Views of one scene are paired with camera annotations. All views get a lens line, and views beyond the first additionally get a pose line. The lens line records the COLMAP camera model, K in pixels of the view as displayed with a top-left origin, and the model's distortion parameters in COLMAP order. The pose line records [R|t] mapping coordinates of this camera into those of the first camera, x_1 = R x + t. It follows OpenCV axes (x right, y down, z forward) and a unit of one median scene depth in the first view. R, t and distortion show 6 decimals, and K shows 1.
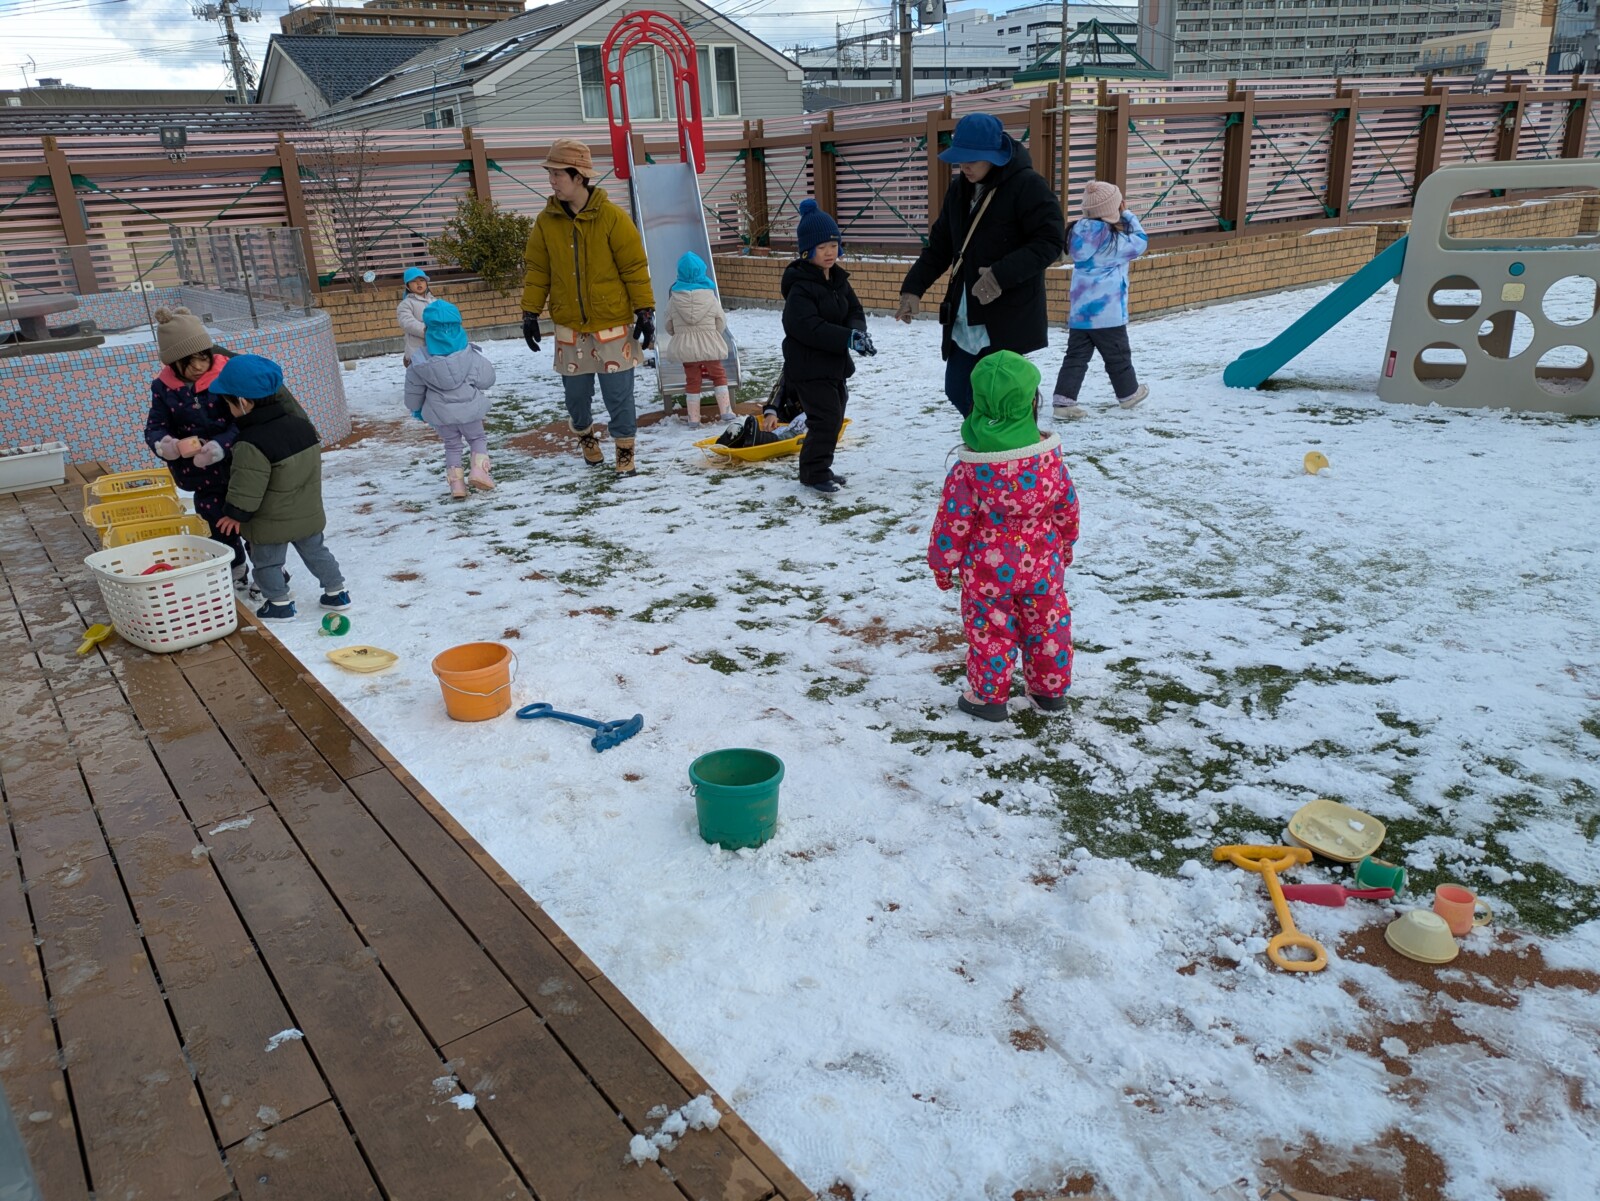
lens RADIAL K [[1183.2, 0, 814.4], [0, 1183.2, 598.8], [0, 0, 1]] dist [0.036593, -0.022306]
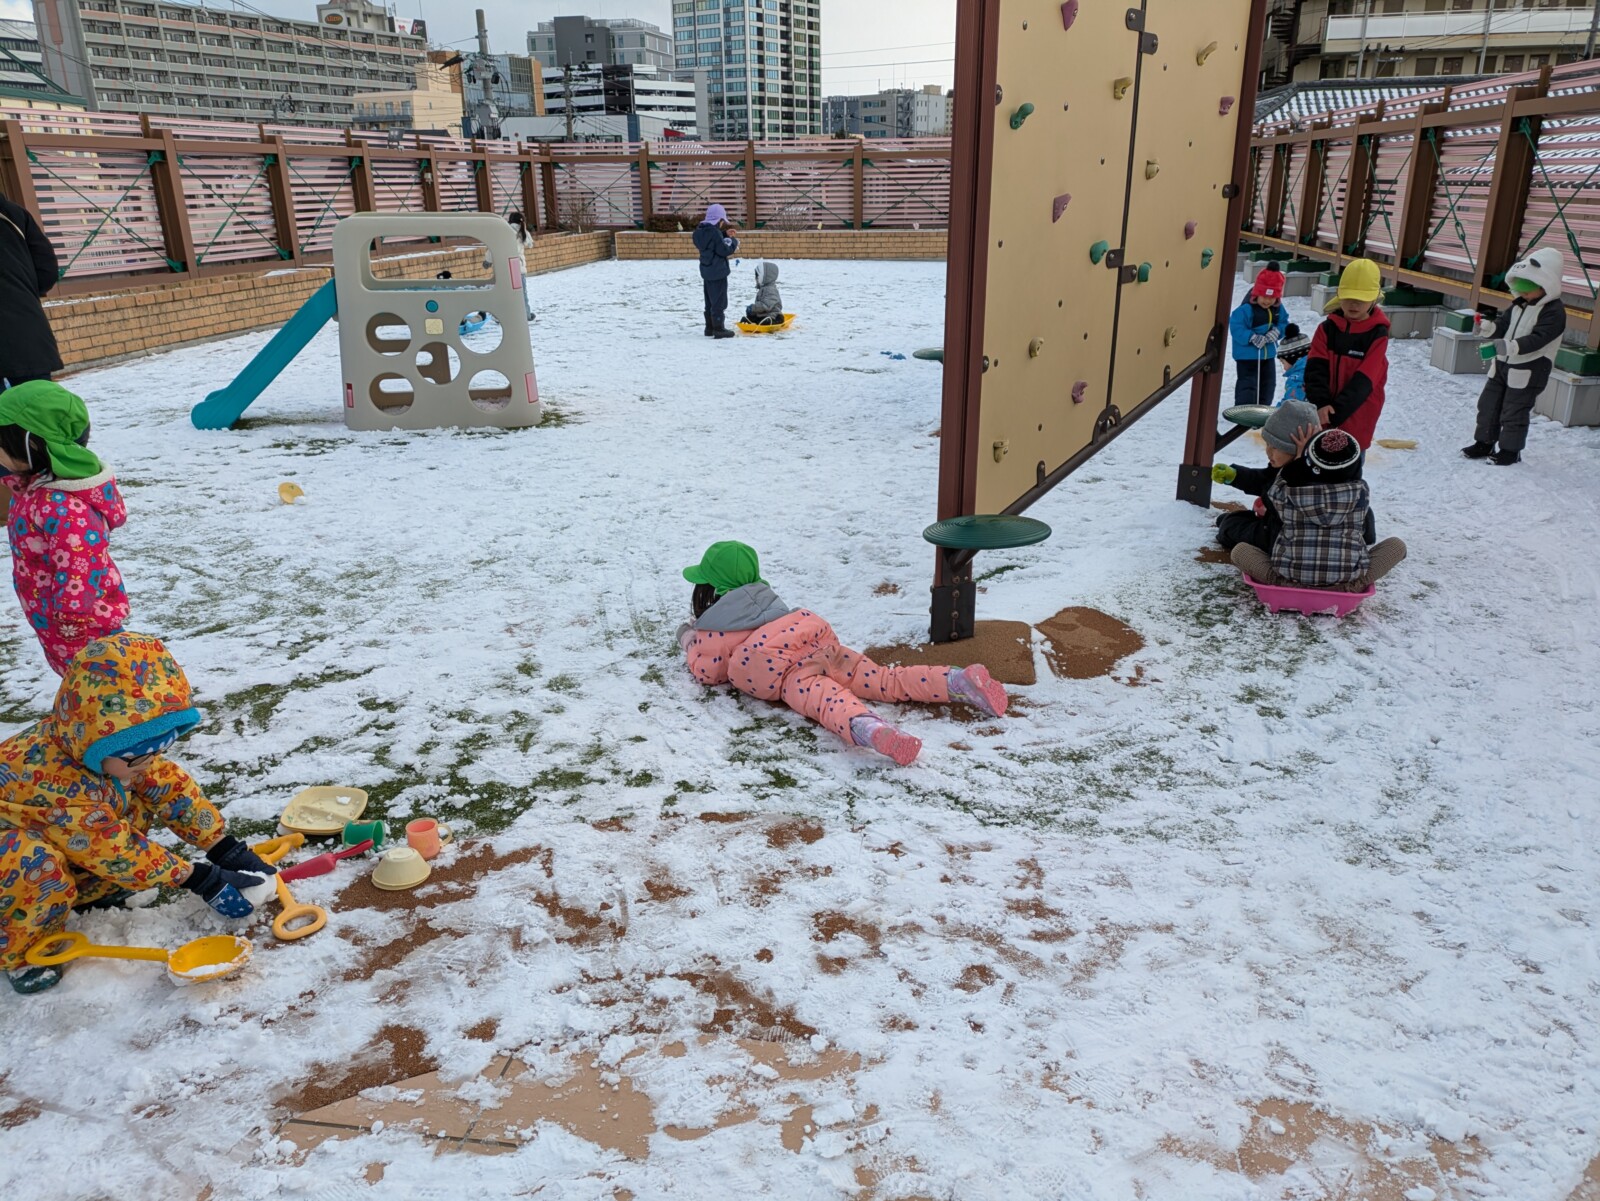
lens RADIAL K [[1183.2, 0, 814.4], [0, 1183.2, 598.8], [0, 0, 1]] dist [0.036593, -0.022306]
pose [[0.712426, -0.192031, 0.674962, 0.026322], [0.213136, 0.975606, 0.052600, 0.021445], [-0.668597, 0.106385, 0.735975, -0.073869]]
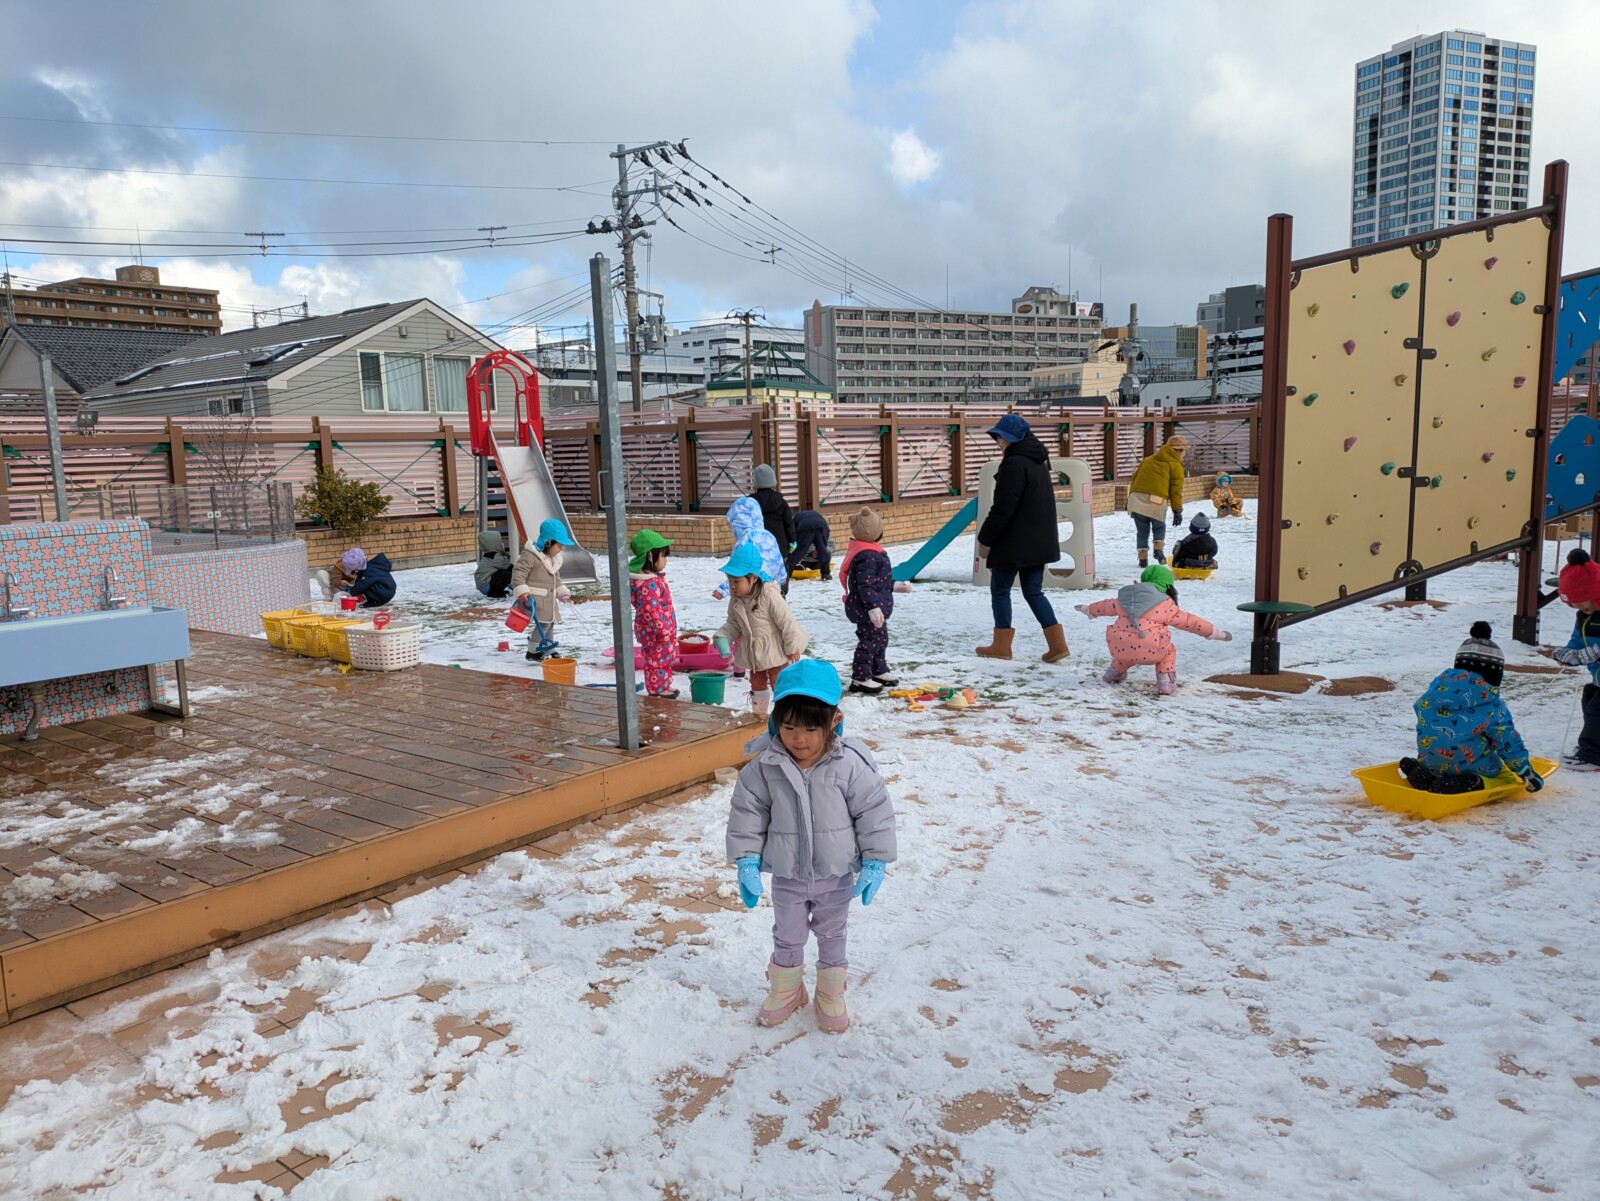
lens RADIAL K [[1144.2, 0, 786.4], [0, 1144.2, 610.0], [0, 0, 1]] dist [0.094584, -0.097713]
pose [[0.974129, -0.008694, 0.225827, -0.242100], [0.057020, 0.976386, -0.208370, 0.280253], [-0.218683, 0.215856, 0.951622, -0.739278]]
